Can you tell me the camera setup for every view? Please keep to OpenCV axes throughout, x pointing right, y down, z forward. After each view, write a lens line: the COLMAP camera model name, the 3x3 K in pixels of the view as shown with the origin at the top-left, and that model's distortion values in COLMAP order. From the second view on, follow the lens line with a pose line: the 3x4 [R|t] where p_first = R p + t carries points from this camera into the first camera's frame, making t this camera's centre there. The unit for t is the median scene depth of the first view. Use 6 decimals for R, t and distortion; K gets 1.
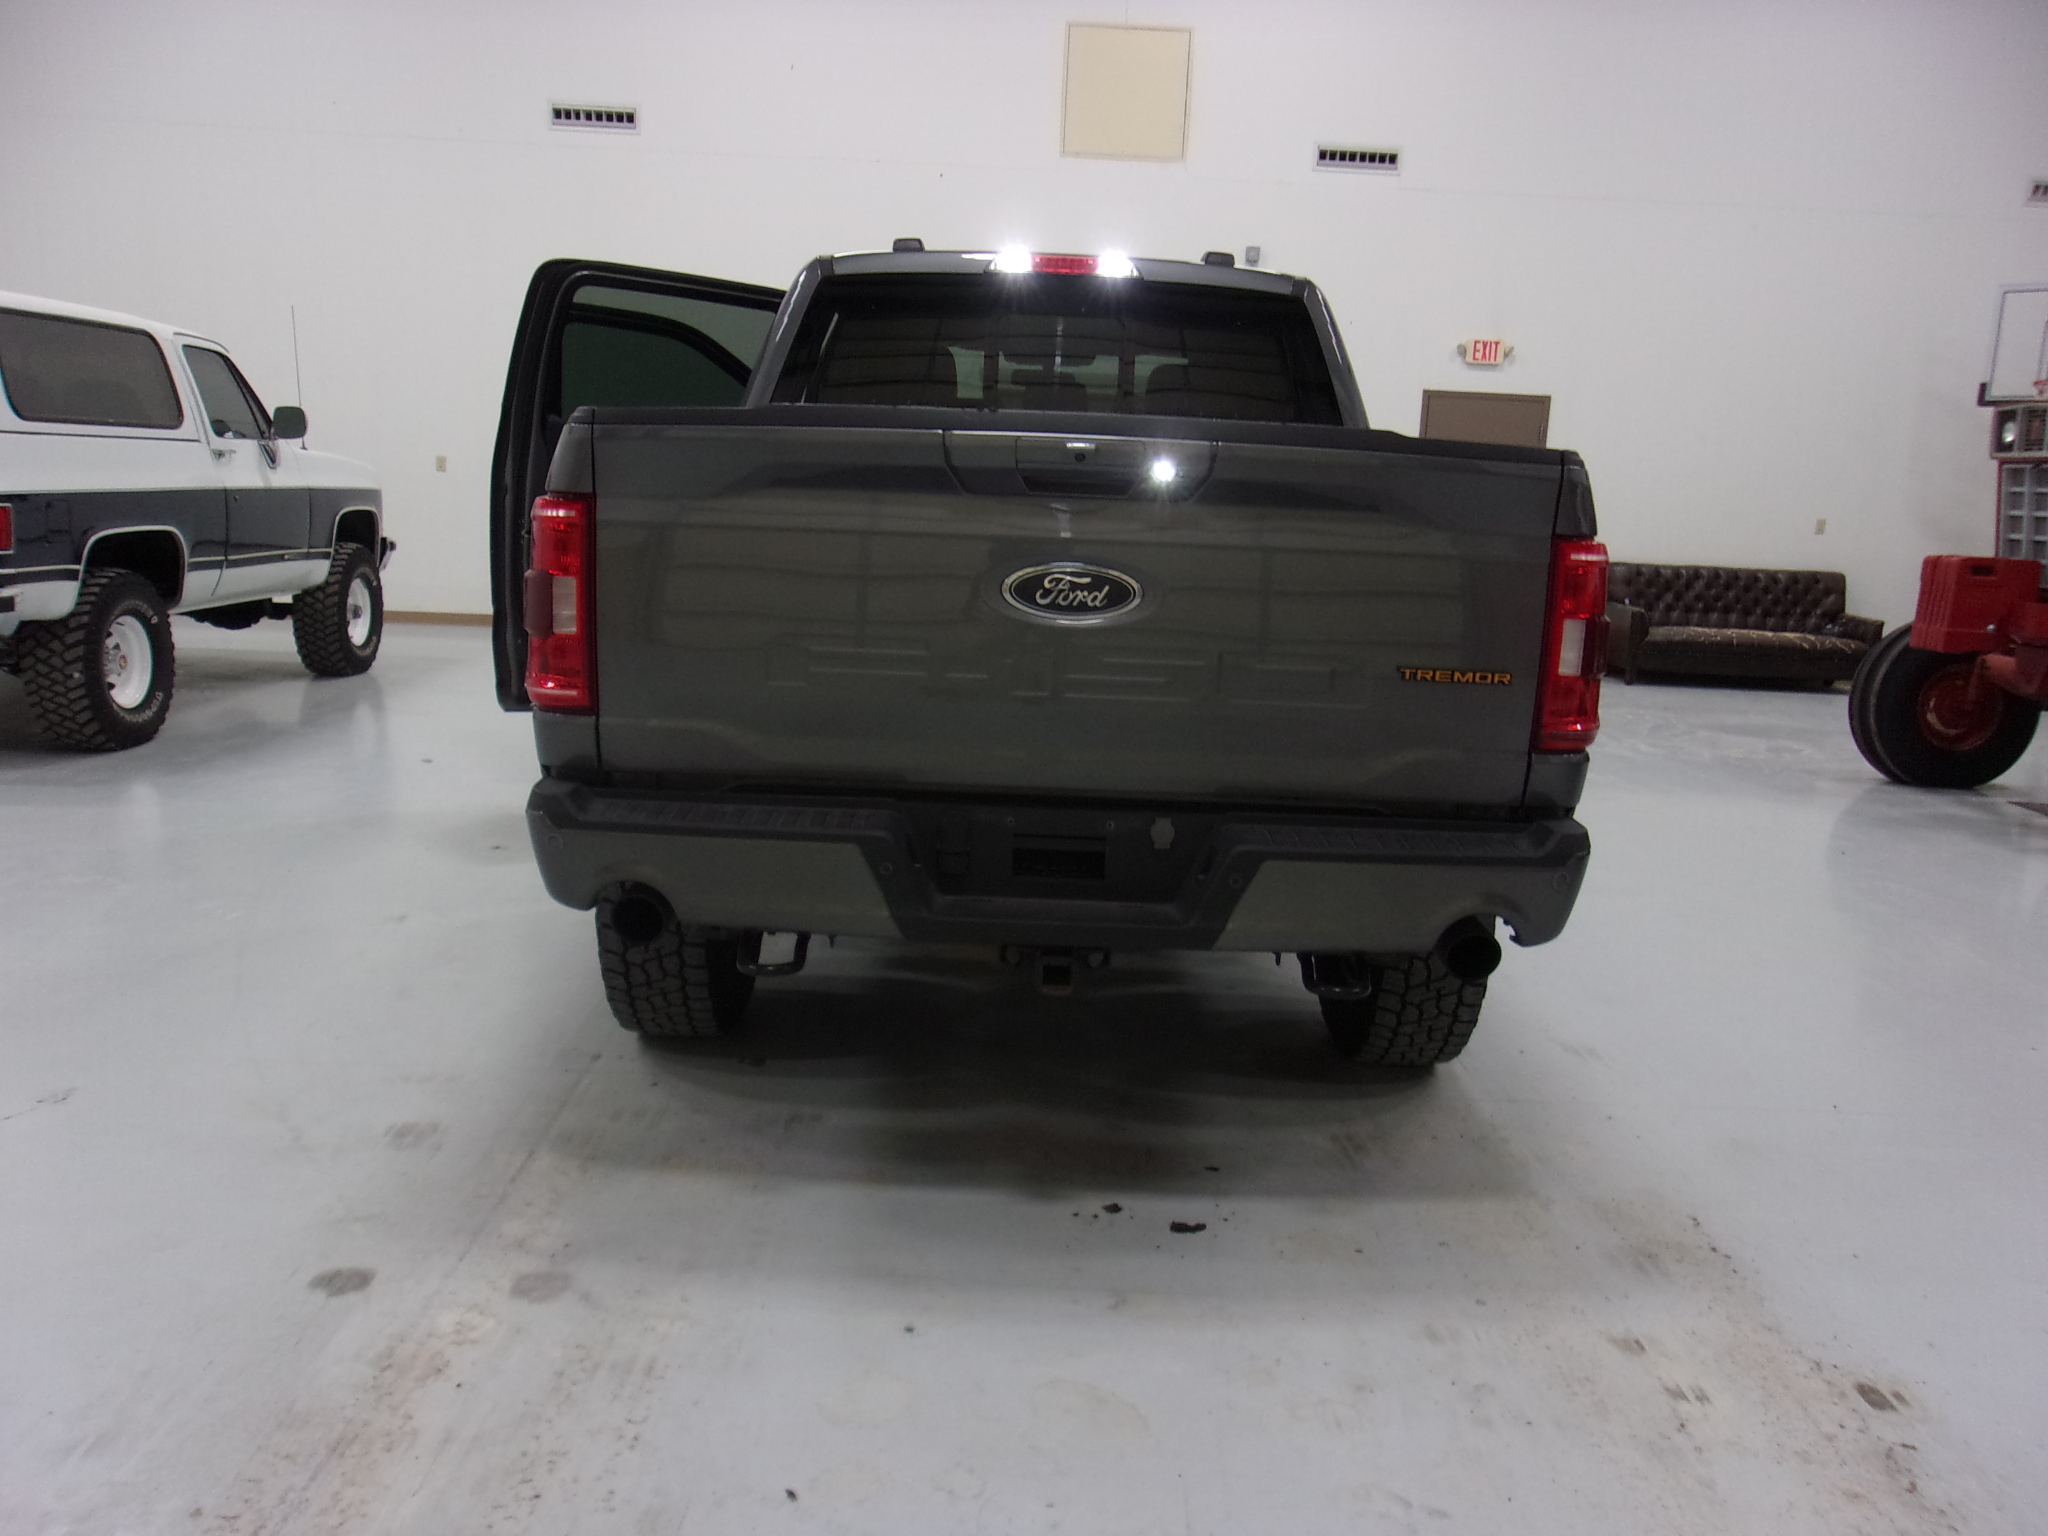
lens RADIAL K [[1606.4, 0, 1024.0], [0, 1606.4, 768.0], [0, 0, 1]] dist [0.005355, 0.001527]
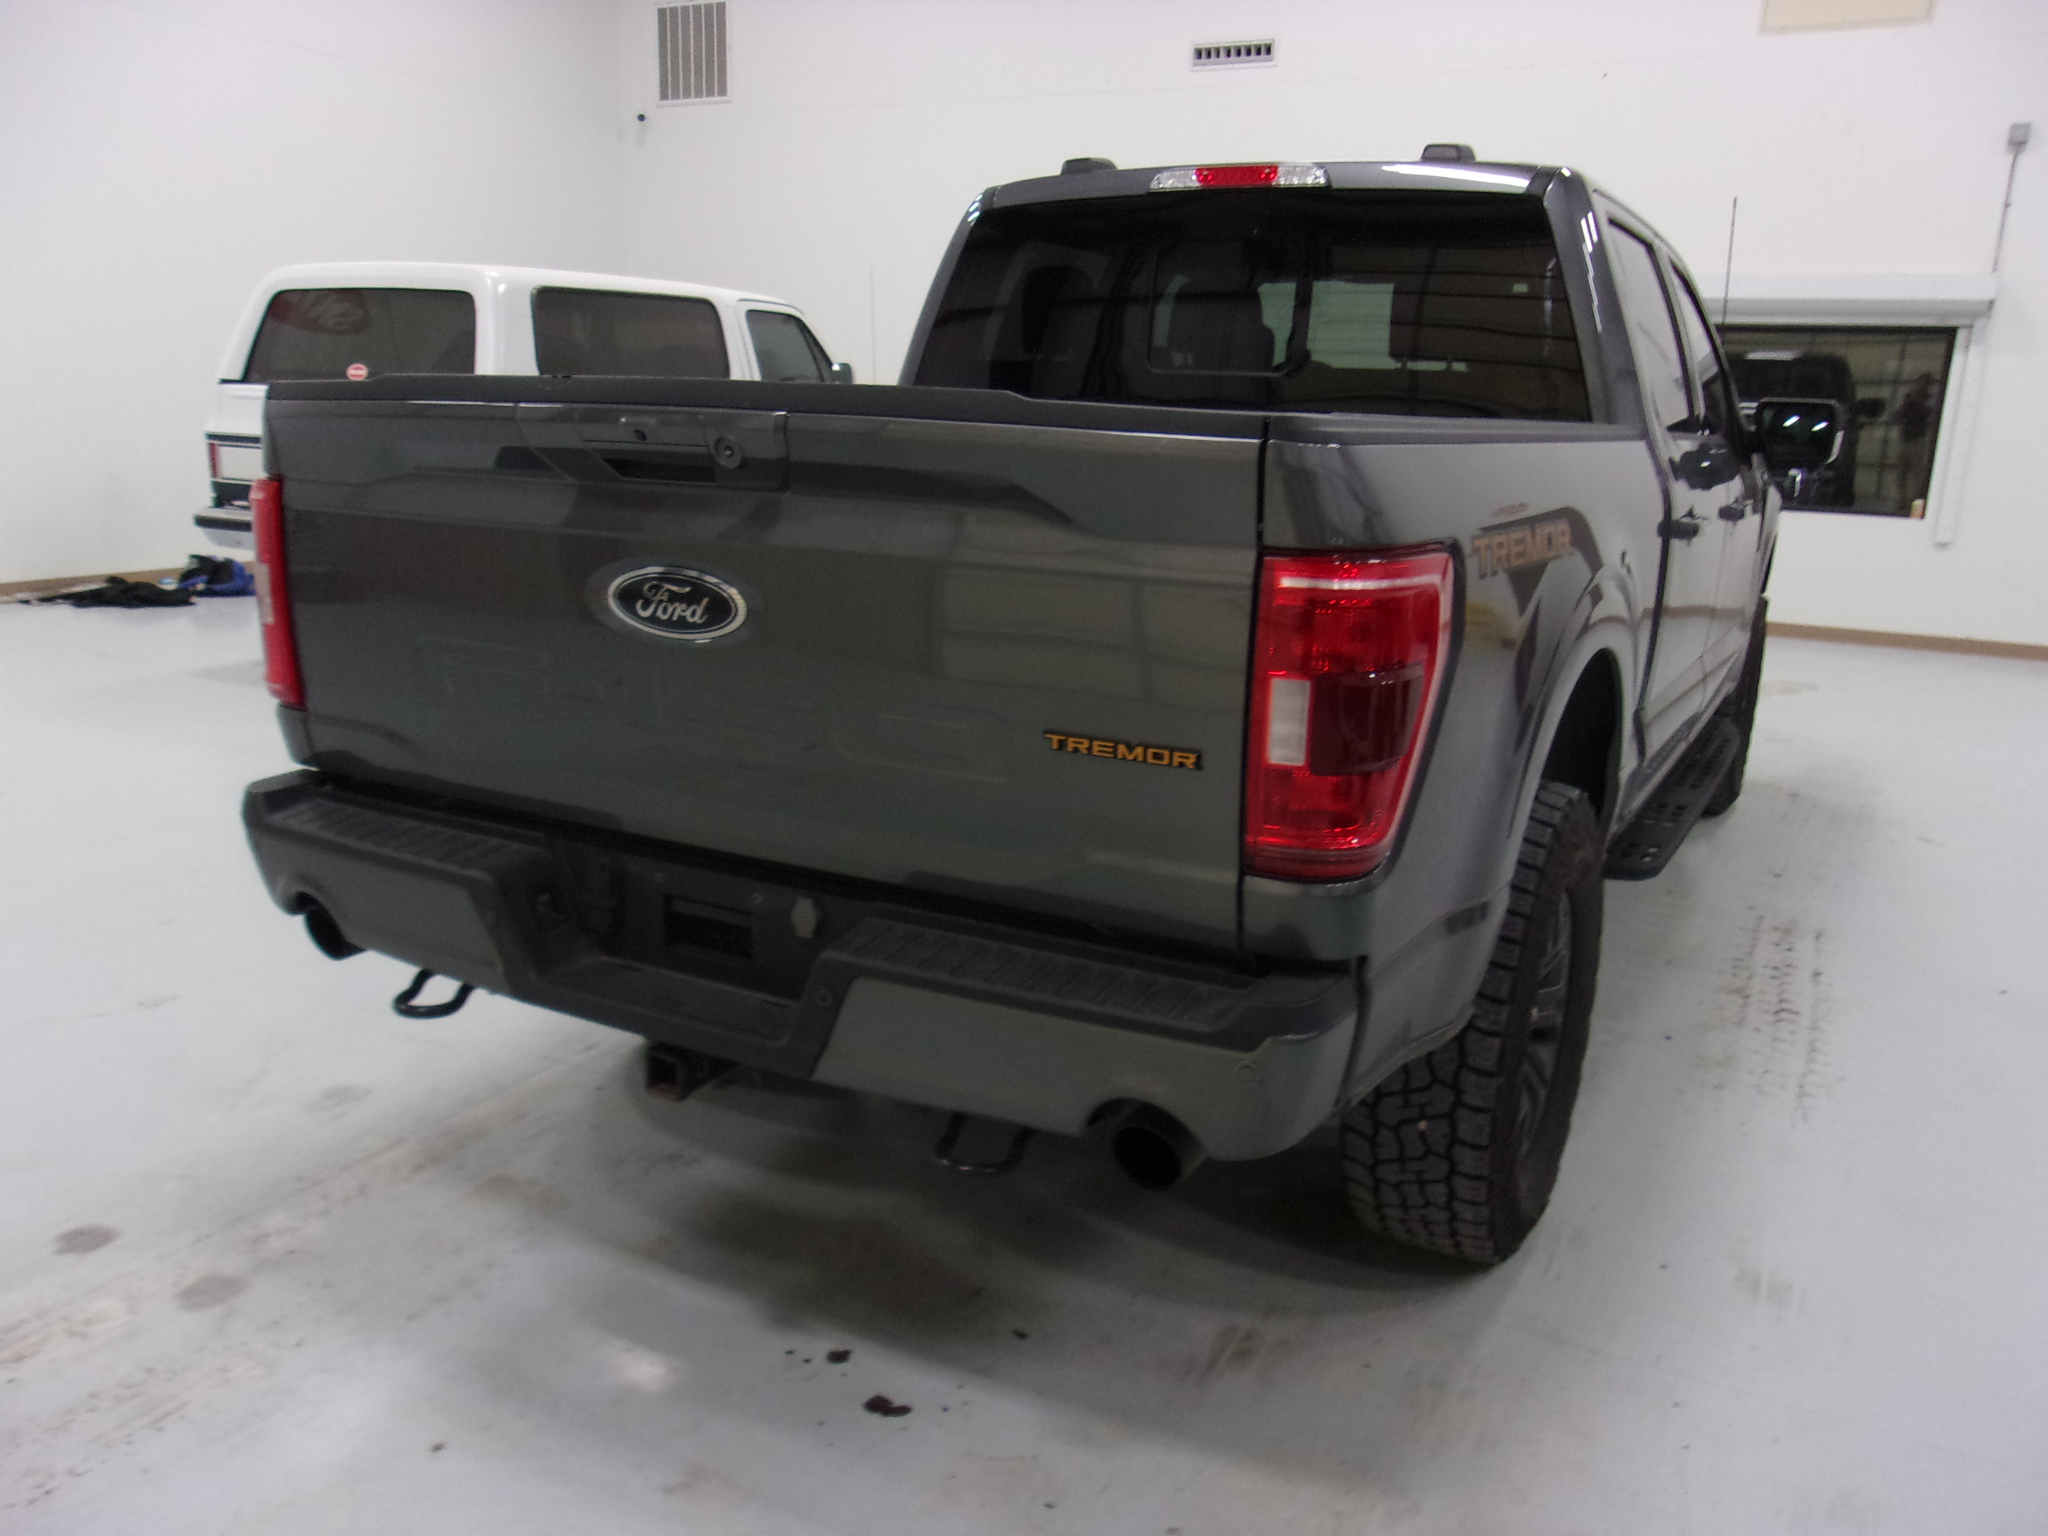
lens RADIAL K [[1606.4, 0, 1024.0], [0, 1606.4, 768.0], [0, 0, 1]] dist [0.005355, 0.001527]
pose [[0.877581, 0.093952, -0.470132, 0.535602], [-0.077466, 0.995513, 0.054340, -0.080868], [0.473128, -0.011268, 0.880922, 0.361363]]
